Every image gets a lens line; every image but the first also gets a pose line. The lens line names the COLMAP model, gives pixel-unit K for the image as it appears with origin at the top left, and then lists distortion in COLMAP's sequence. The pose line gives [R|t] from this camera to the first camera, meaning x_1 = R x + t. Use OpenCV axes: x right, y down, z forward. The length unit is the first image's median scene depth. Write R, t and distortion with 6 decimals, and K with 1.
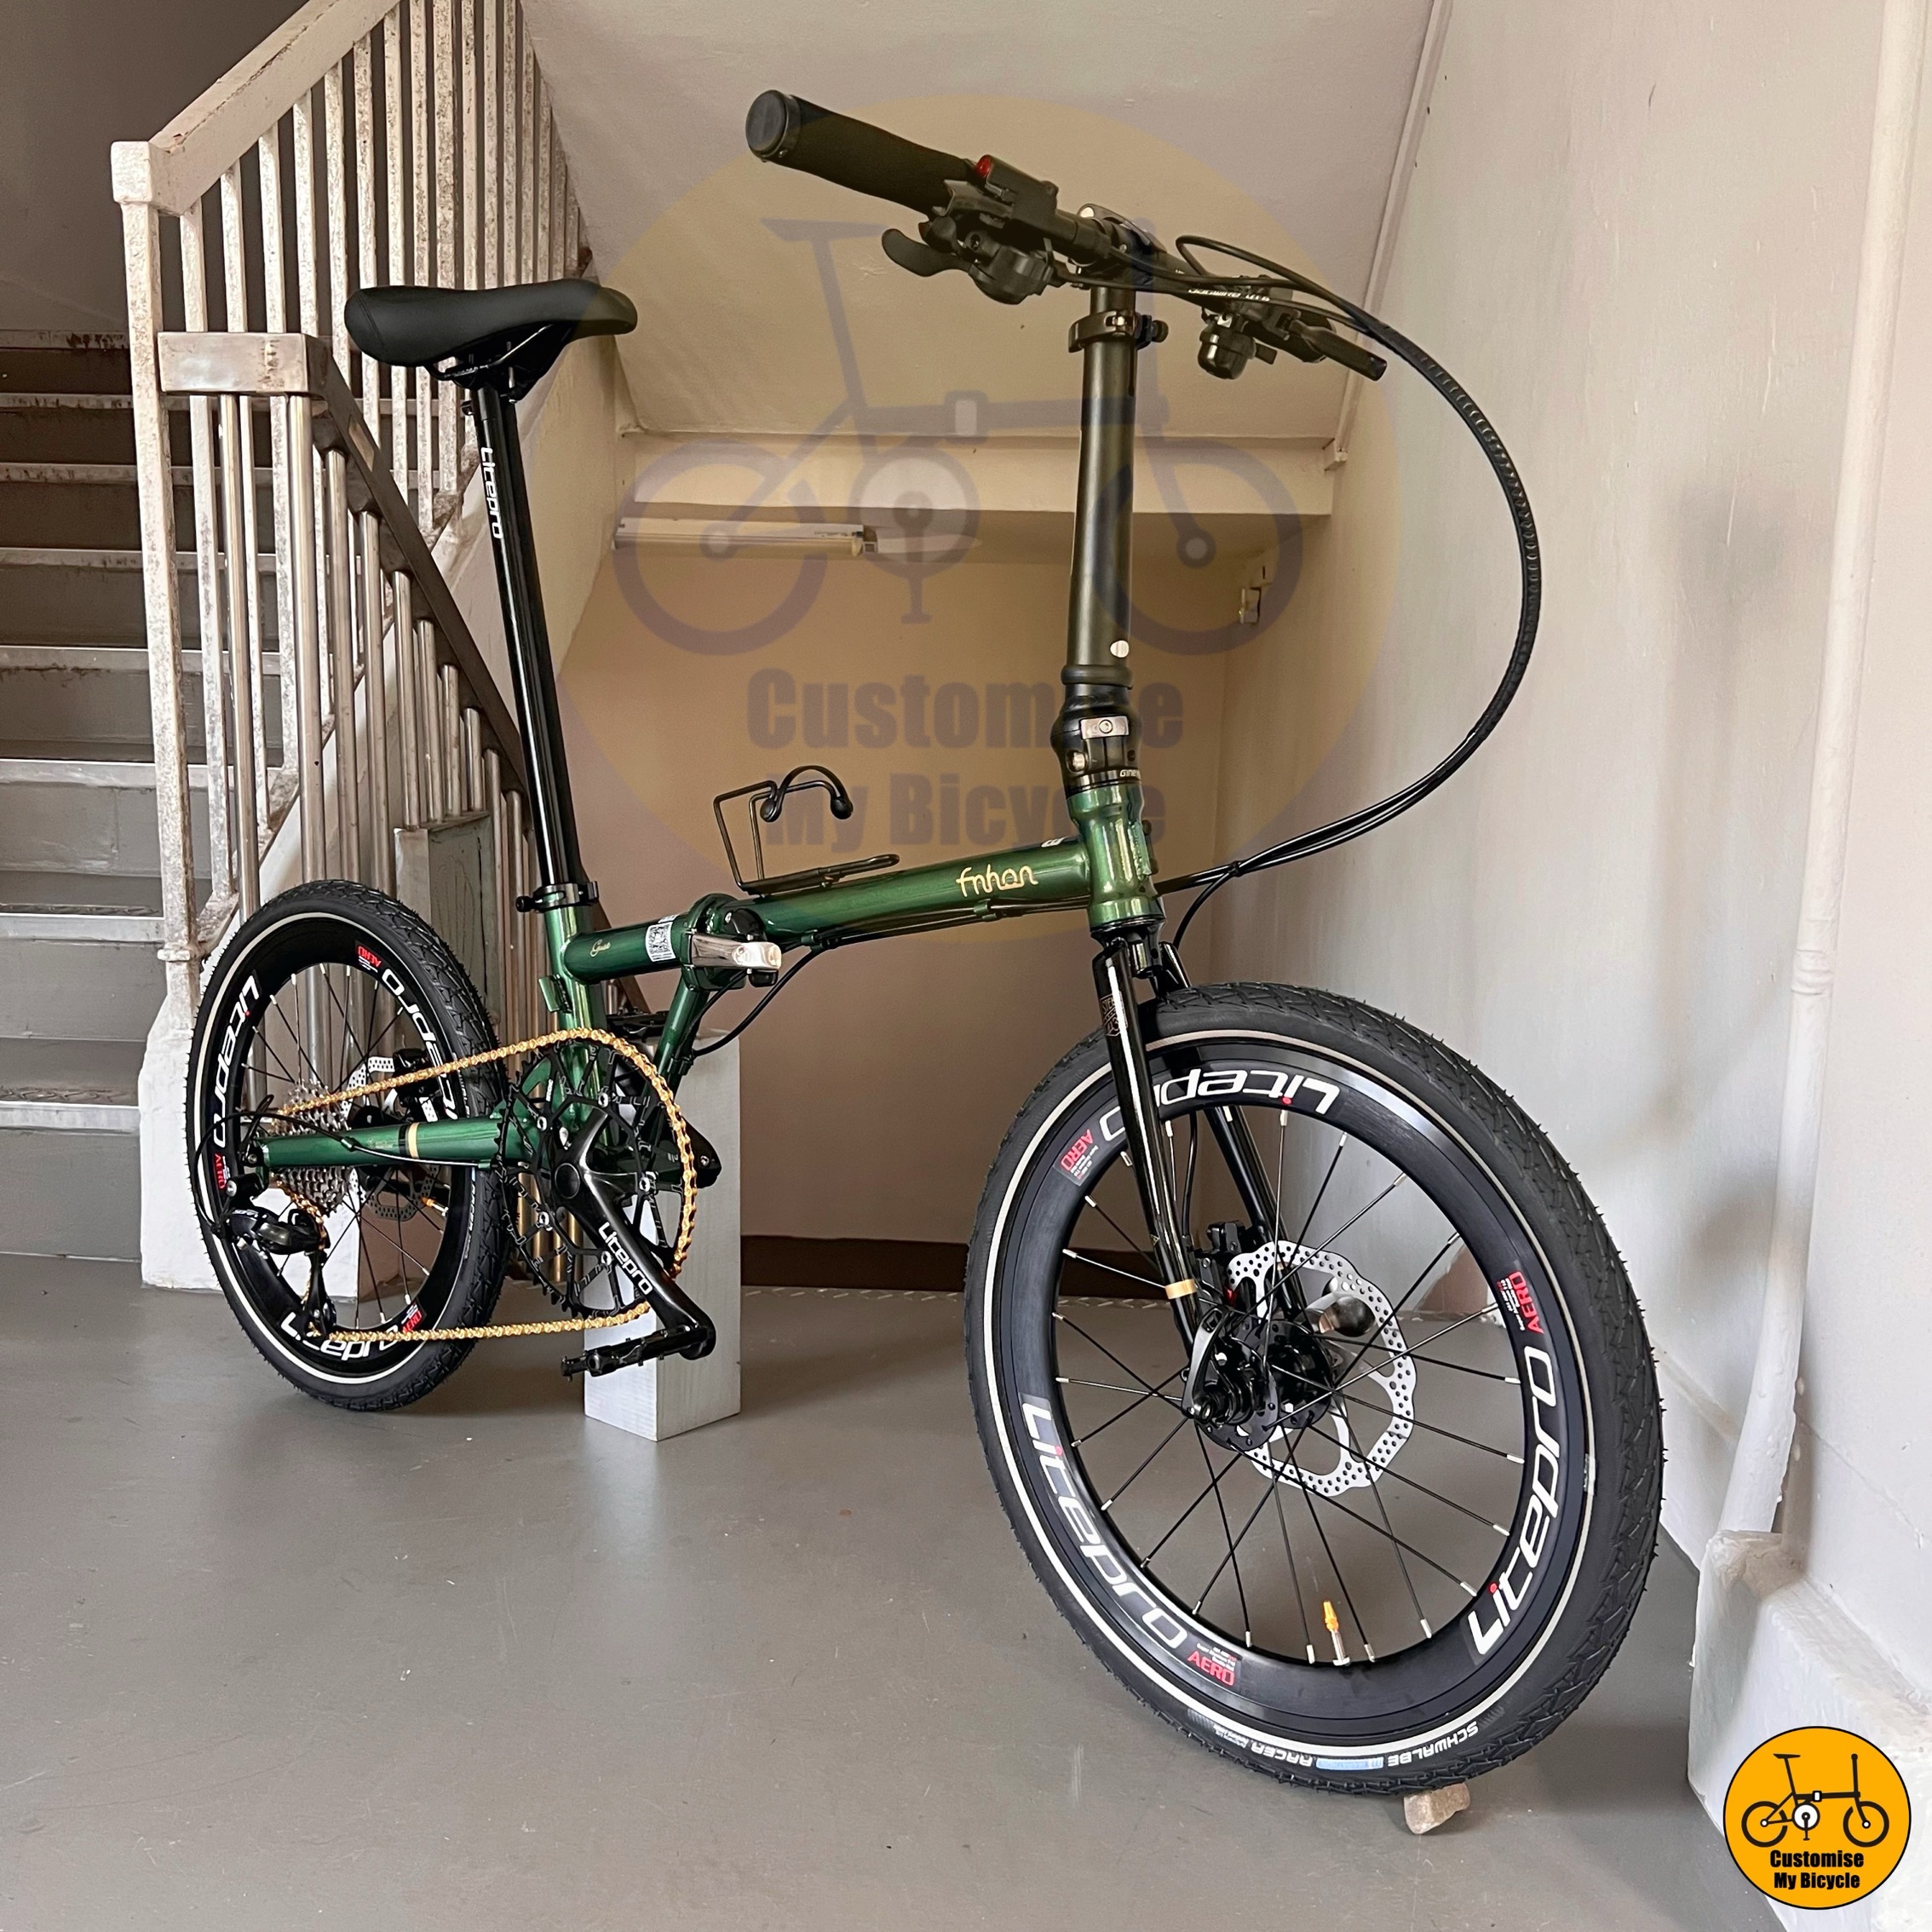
lens RADIAL K [[1930.2, 0, 931.3], [0, 1930.2, 962.0], [0, 0, 1]] dist [0.120156, -0.251862]
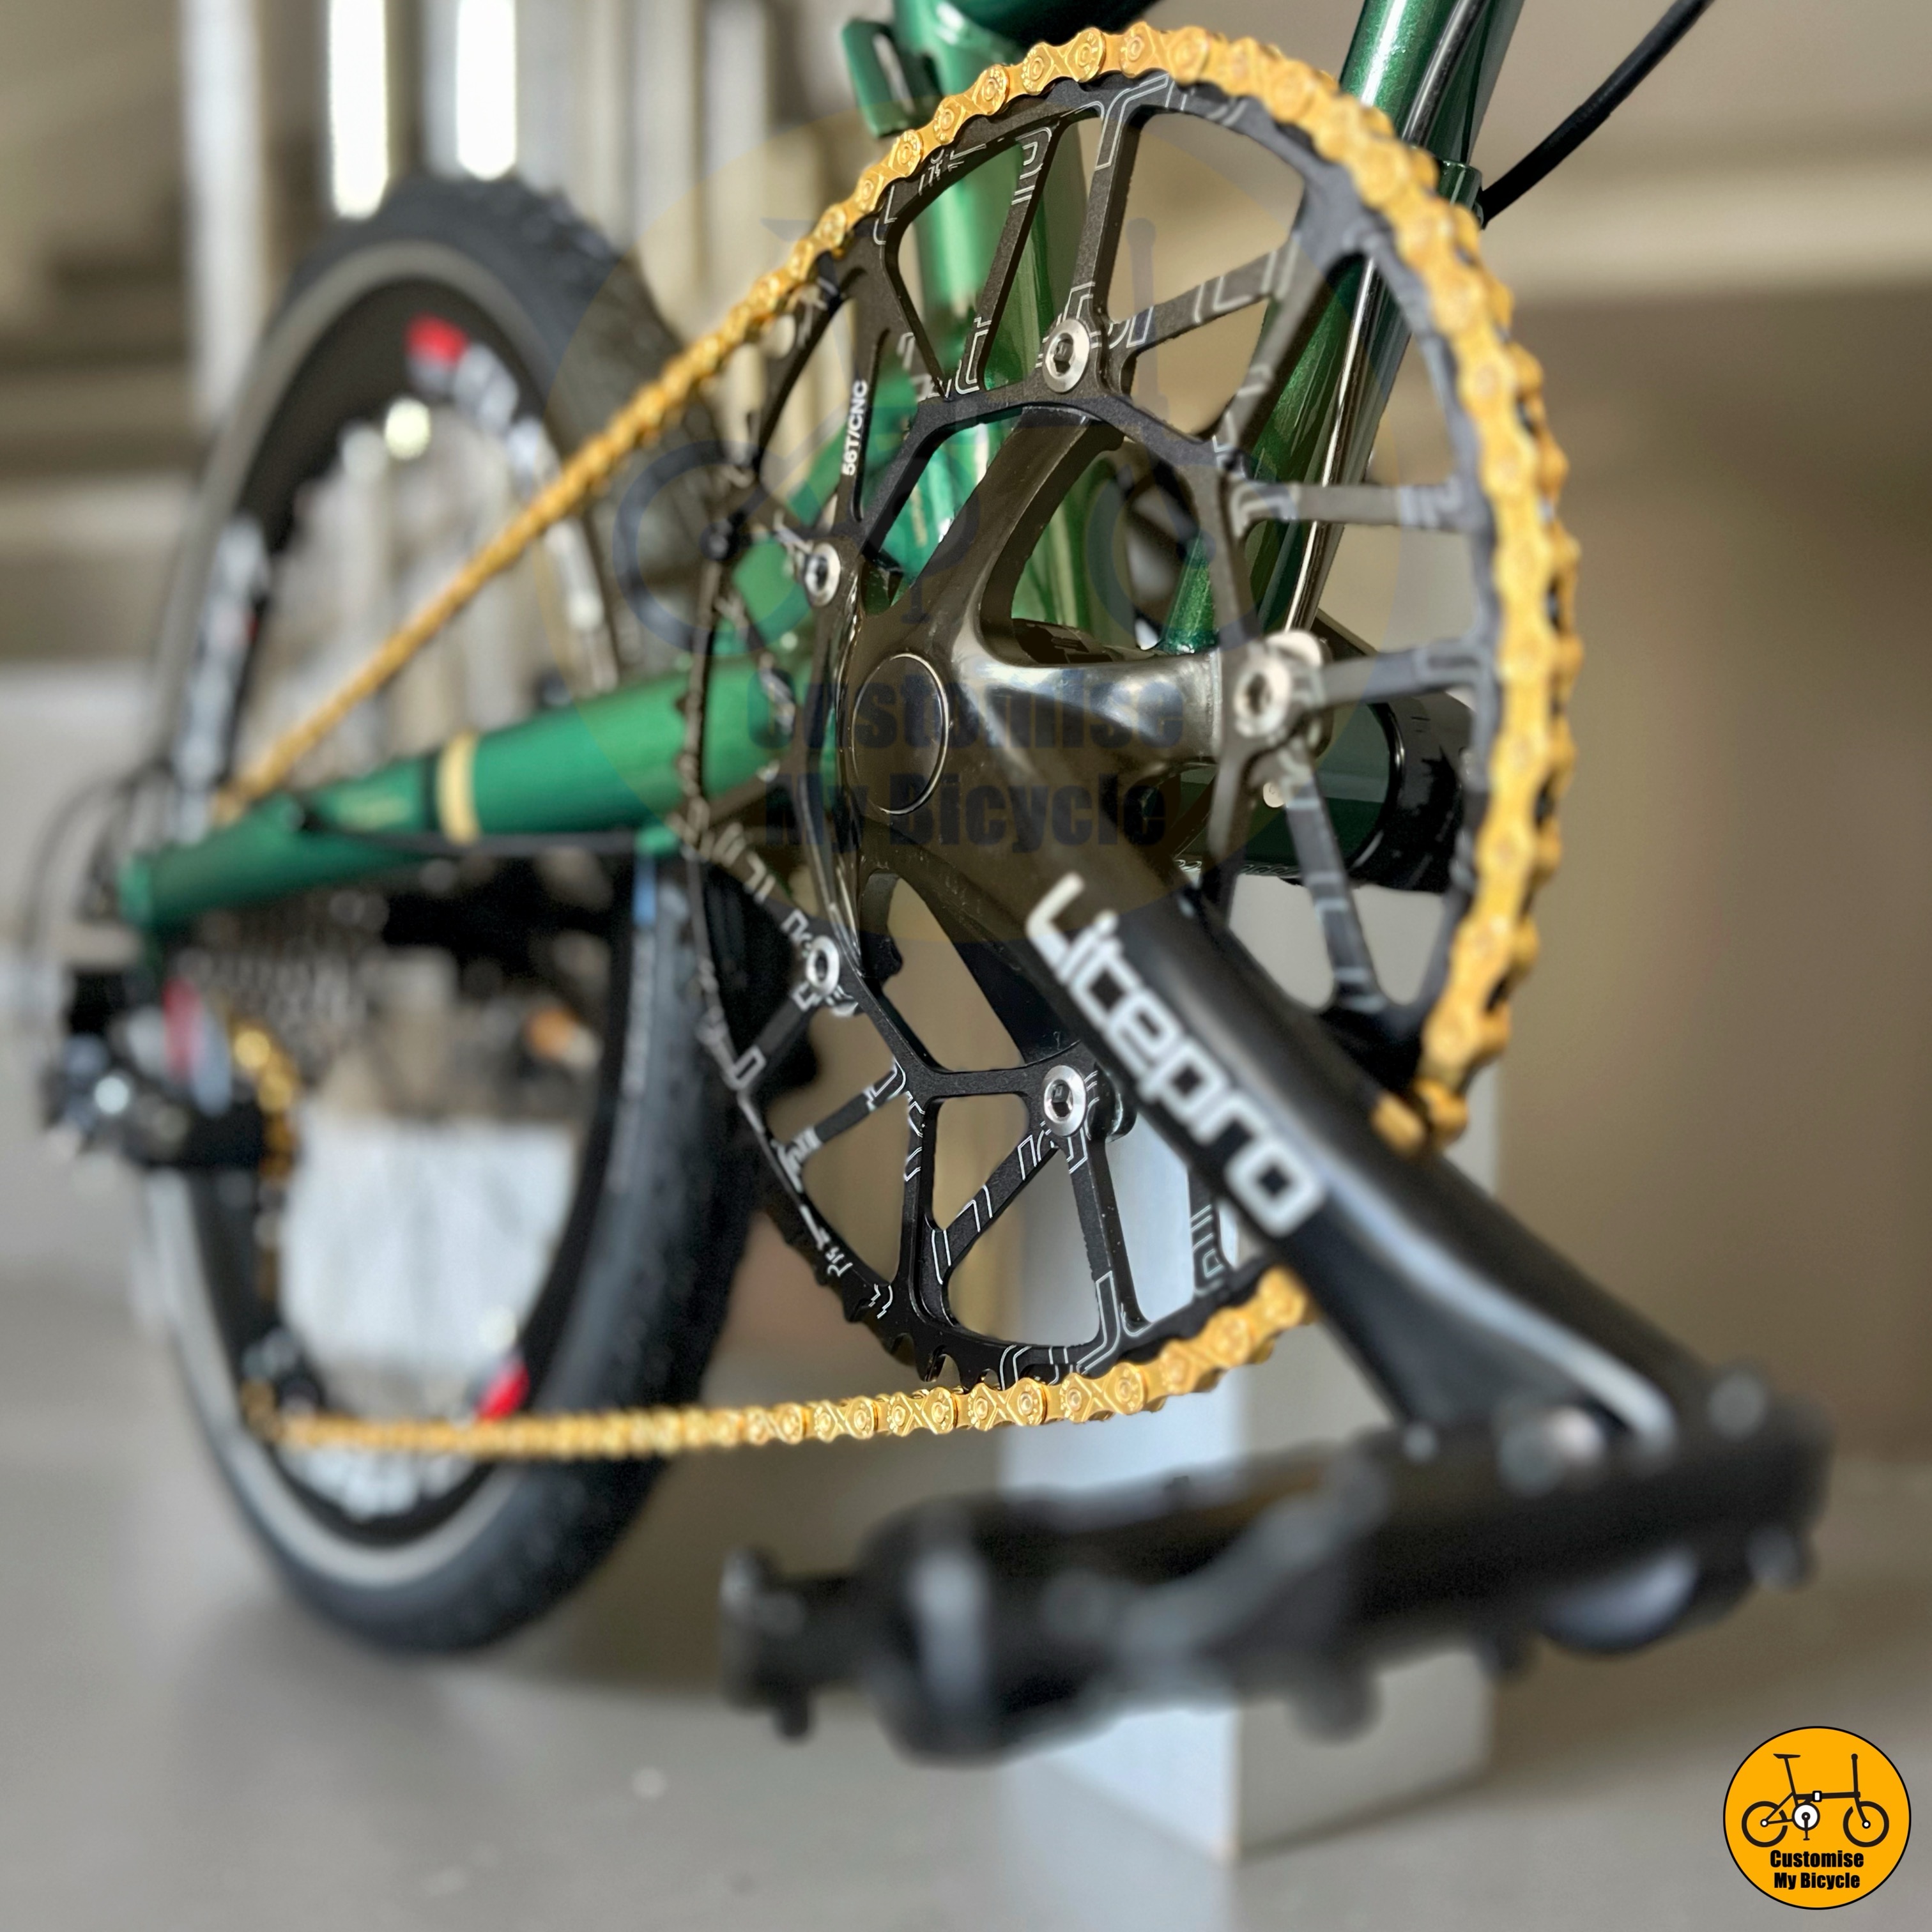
lens RADIAL K [[1948.5, 0, 990.6], [0, 1948.5, 970.1], [0, 0, 1]] dist [0.150341, -0.367368]
pose [[0.975543, 0.014305, -0.219343, -0.162257], [-0.031702, 0.996604, -0.076000, 0.196384], [0.217511, 0.081095, 0.972683, 0.995231]]
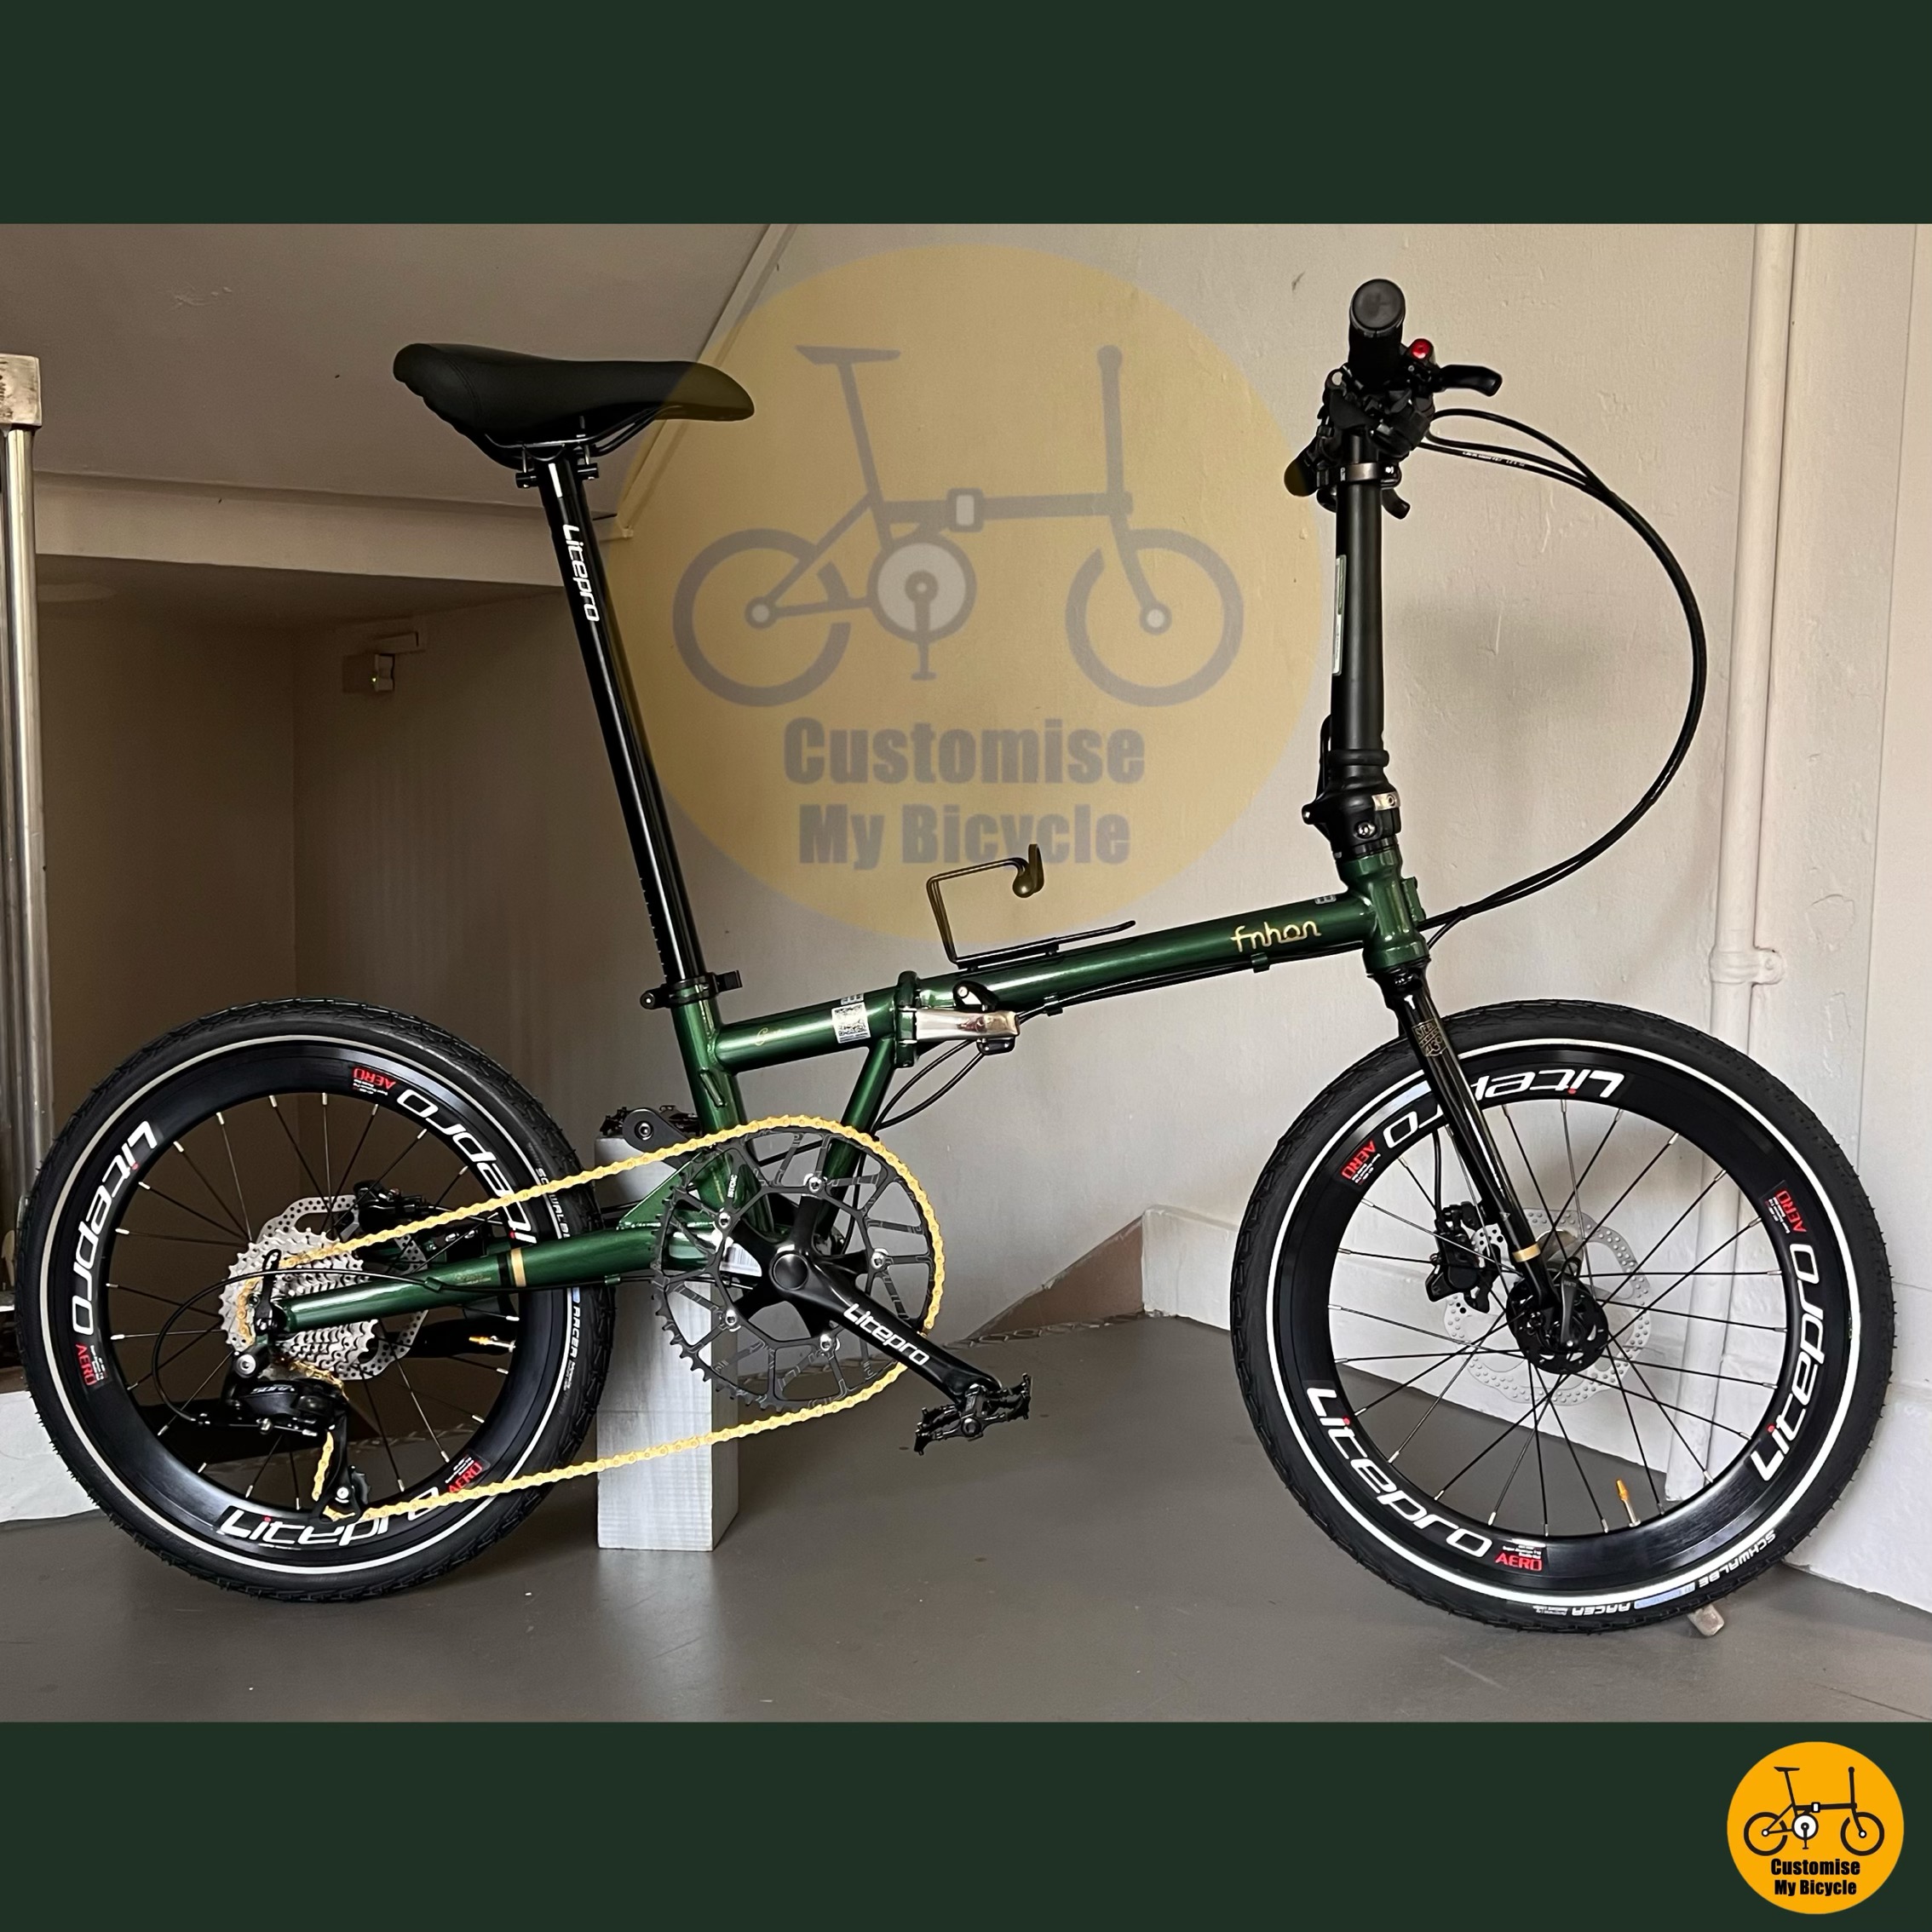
lens RADIAL K [[2036.1, 0, 966.0], [0, 2036.1, 966.0], [0, 0, 1]] dist [0.084261, -0.198640]
pose [[0.823336, -0.068537, 0.563400, -0.854780], [0.088112, 0.996082, -0.007593, -0.033202], [-0.560672, 0.055894, 0.826149, 0.109576]]
